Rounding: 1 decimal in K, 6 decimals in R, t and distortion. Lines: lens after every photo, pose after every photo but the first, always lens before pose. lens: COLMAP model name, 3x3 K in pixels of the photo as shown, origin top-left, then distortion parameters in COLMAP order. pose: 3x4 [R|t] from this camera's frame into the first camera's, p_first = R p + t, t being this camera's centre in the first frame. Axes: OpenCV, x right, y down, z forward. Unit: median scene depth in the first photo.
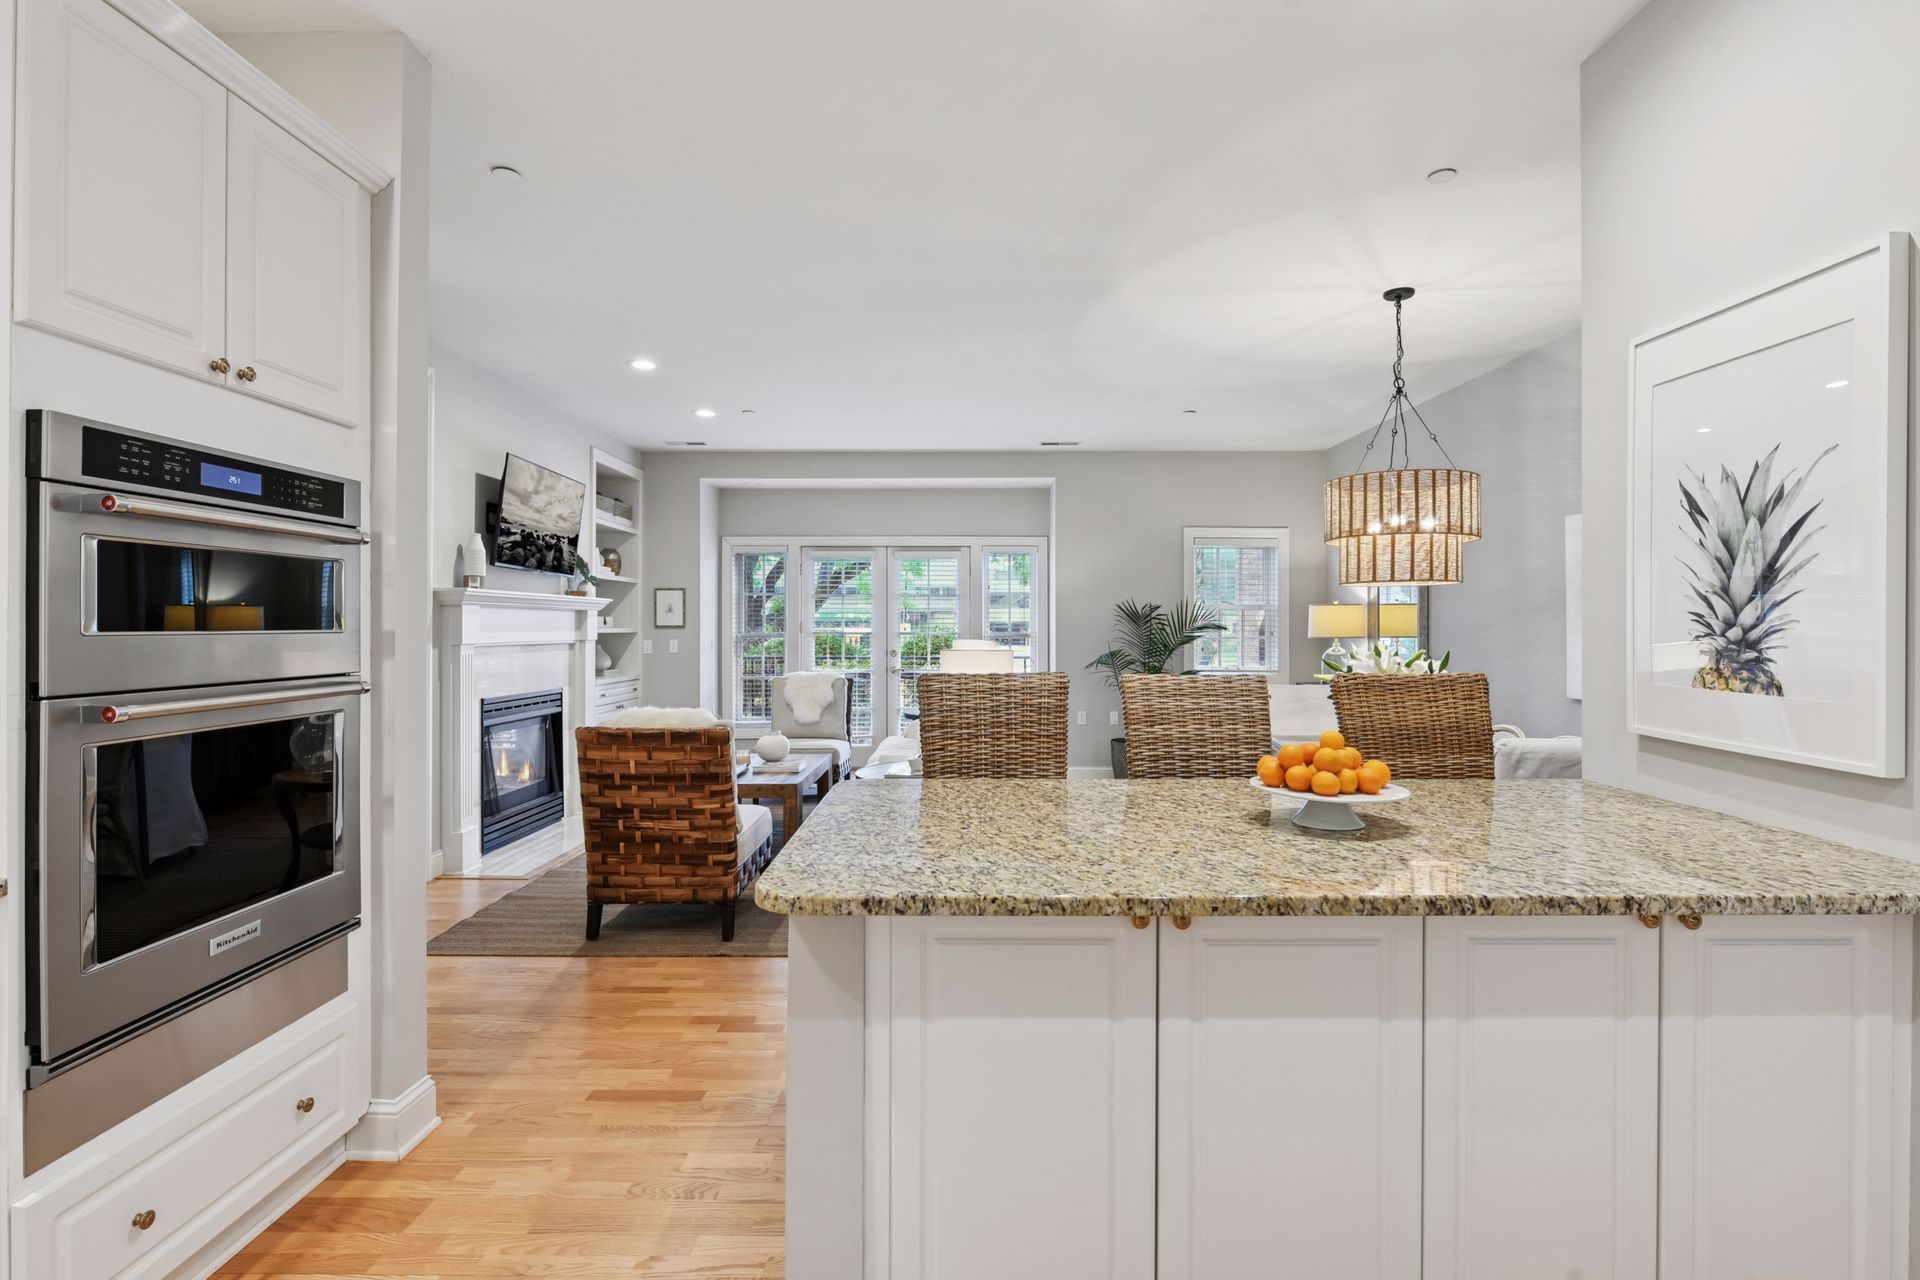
lens RADIAL K [[921.6, 0, 969.6], [0, 921.6, 624.1], [0, 0, 1]] dist [-0.005142, 0.000010]
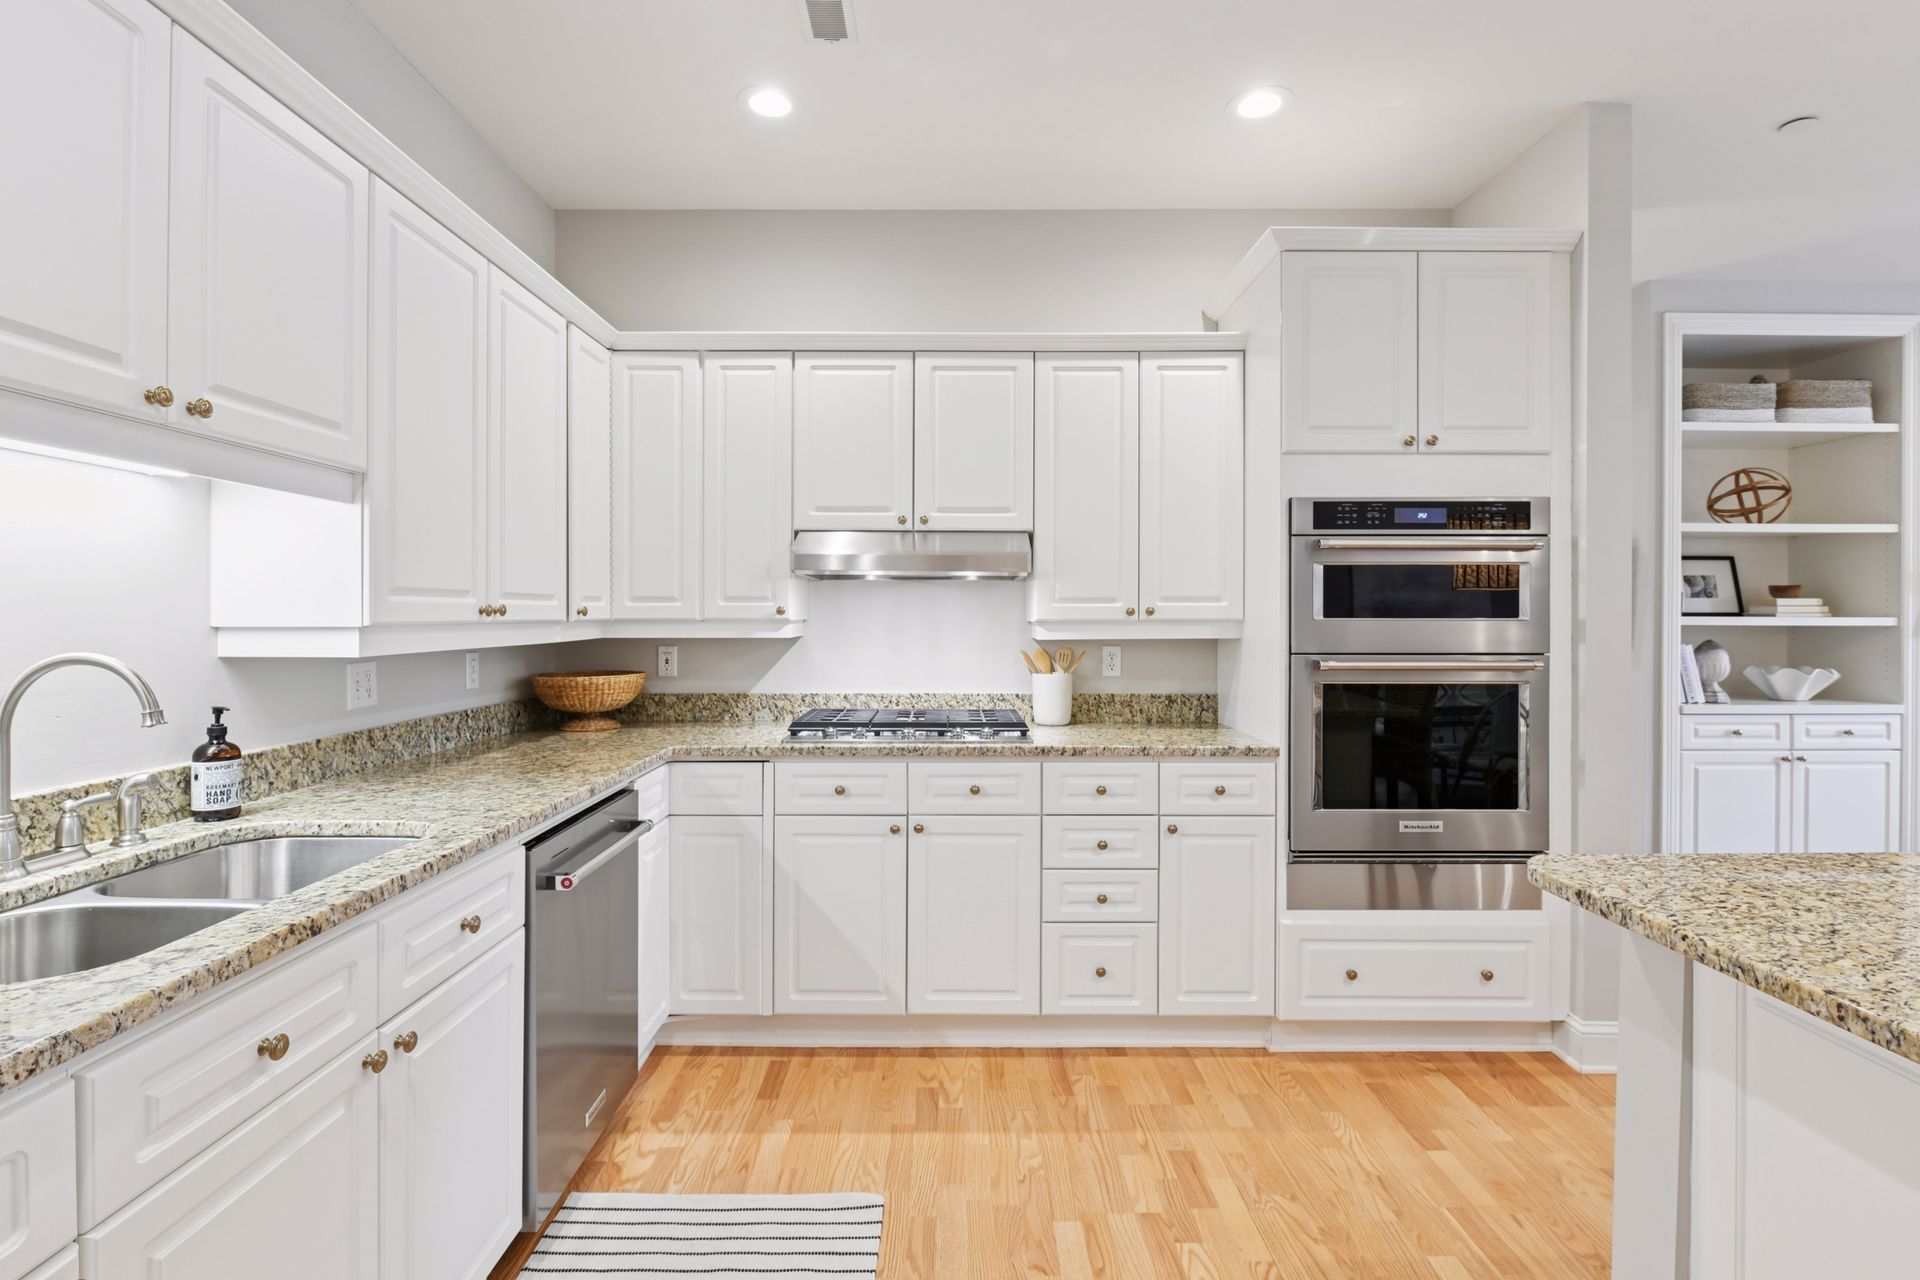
lens RADIAL K [[903.1, 0, 949.5], [0, 903.1, 613.9], [0, 0, 1]] dist [-0.009019, -0.000231]
pose [[0.001765, -0.000610, -0.999998, 0.309943], [-0.000622, 1.000000, -0.000611, 0.000957], [0.999998, 0.000623, 0.001765, 0.116651]]
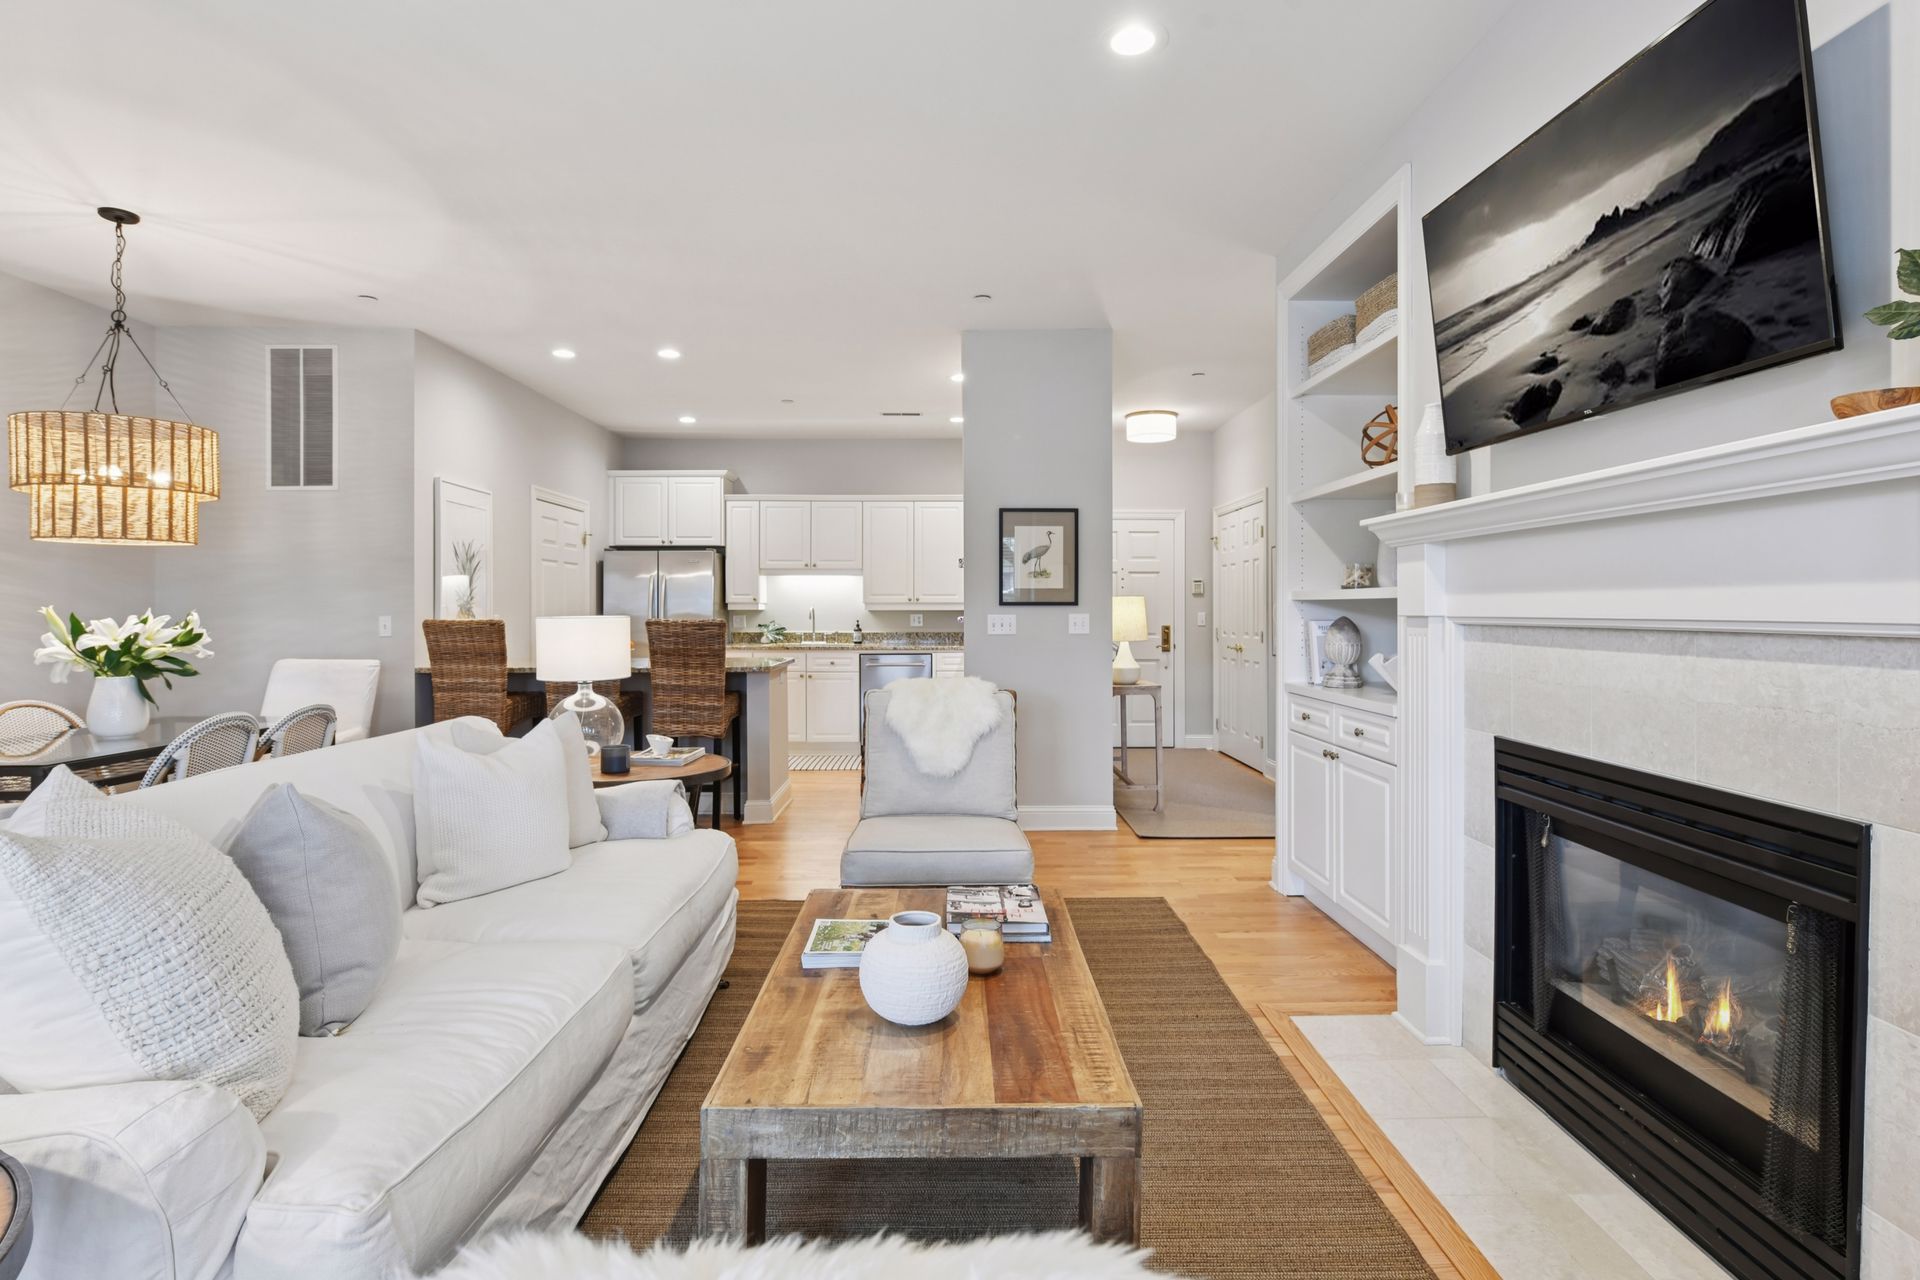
lens RADIAL K [[965.1, 0, 960.6], [0, 965.1, 614.2], [0, 0, 1]] dist [-0.005532, -0.001253]
pose [[-0.999867, 0.000844, -0.016259, -0.351234], [0.000788, 0.999994, 0.003458, 0.024752], [0.016262, 0.003445, -0.999862, 2.068222]]
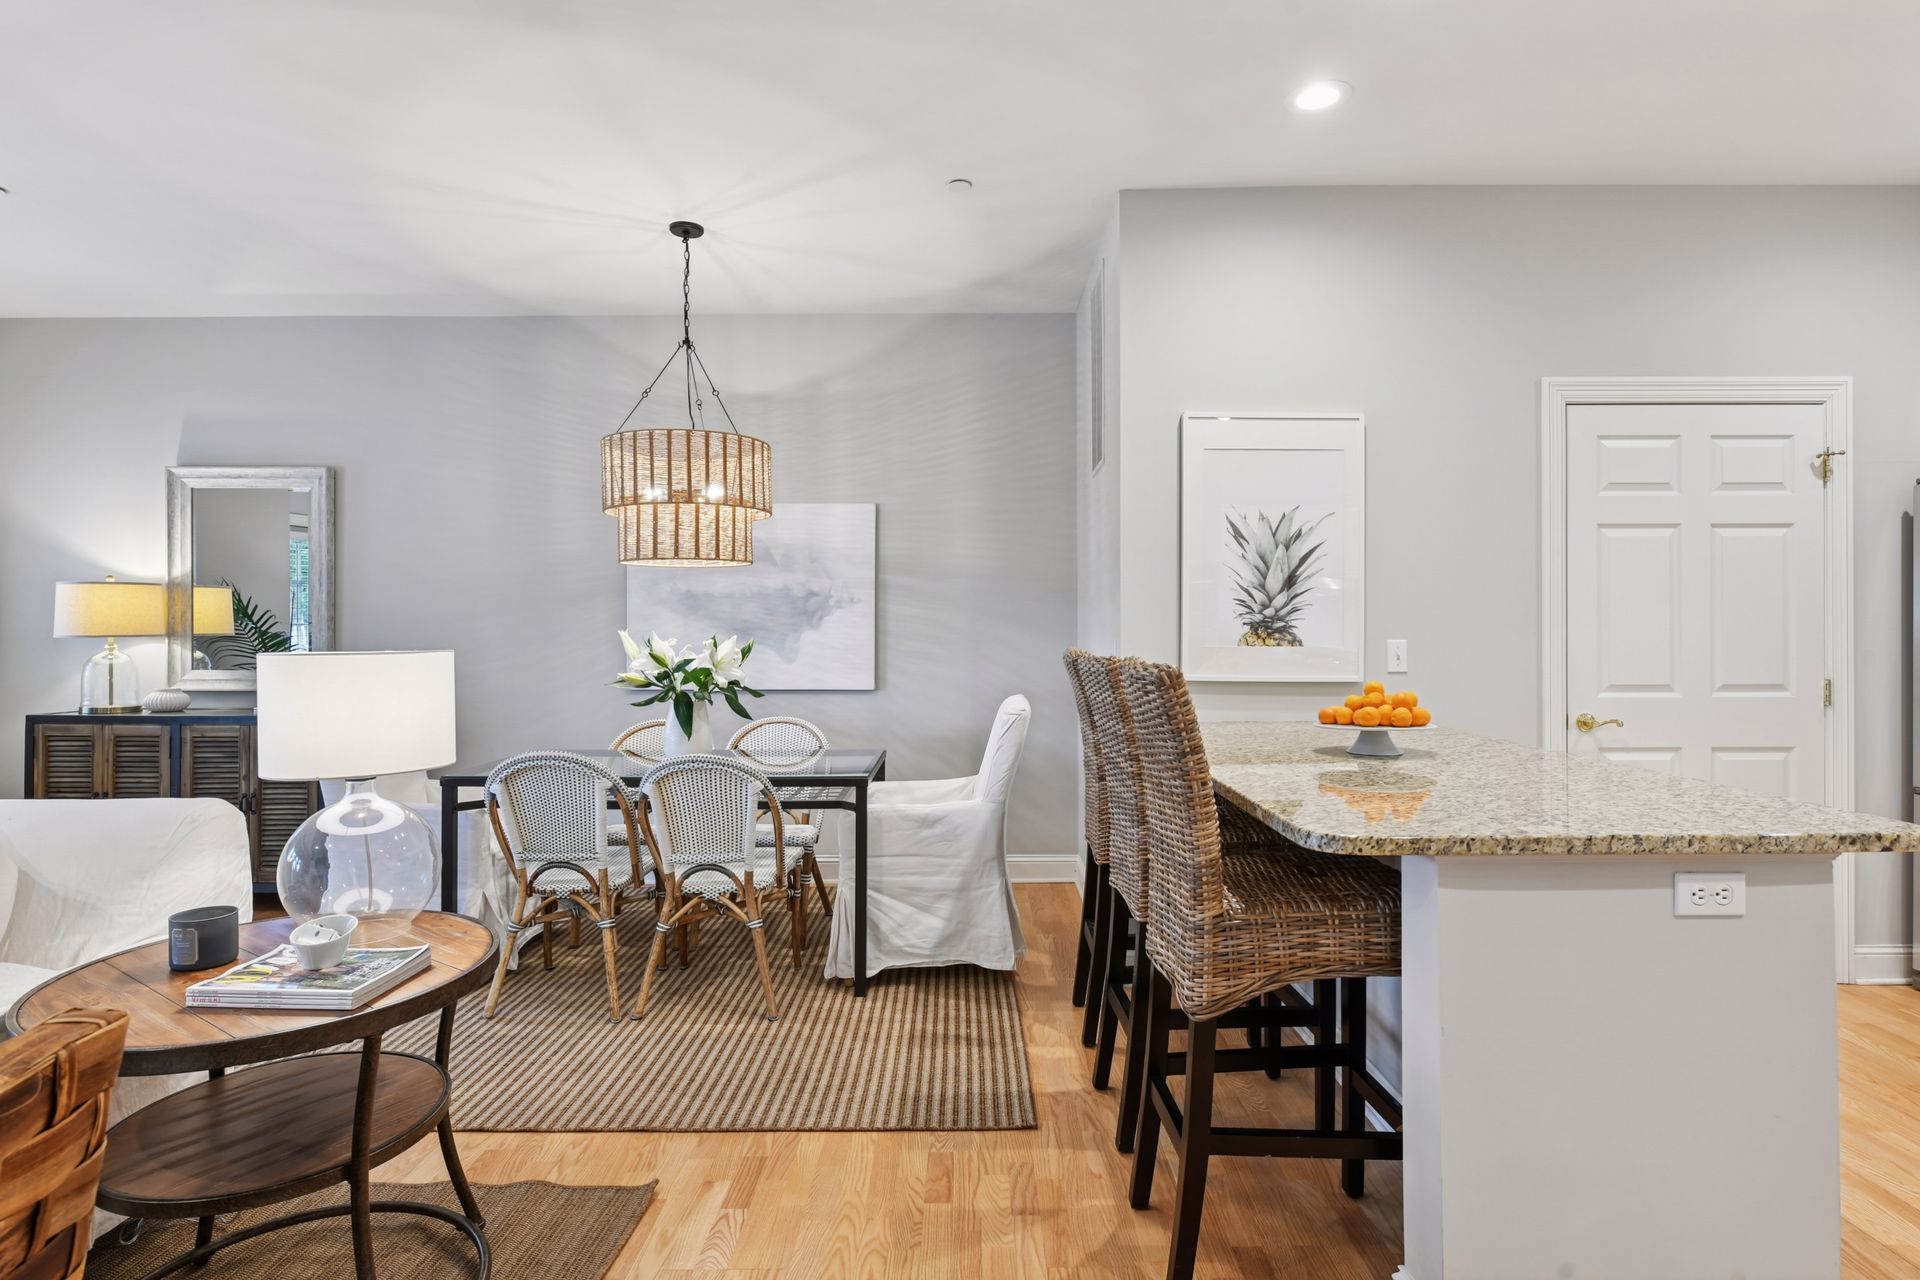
lens RADIAL K [[1006.0, 0, 964.0], [0, 1006.0, 626.4], [0, 0, 1]] dist [-0.004334, -0.000530]
pose [[0.003200, 0.001081, 0.999994, -0.514589], [0.002460, 0.999996, -0.001089, 0.018906], [-0.999992, 0.002464, 0.003197, 0.785119]]
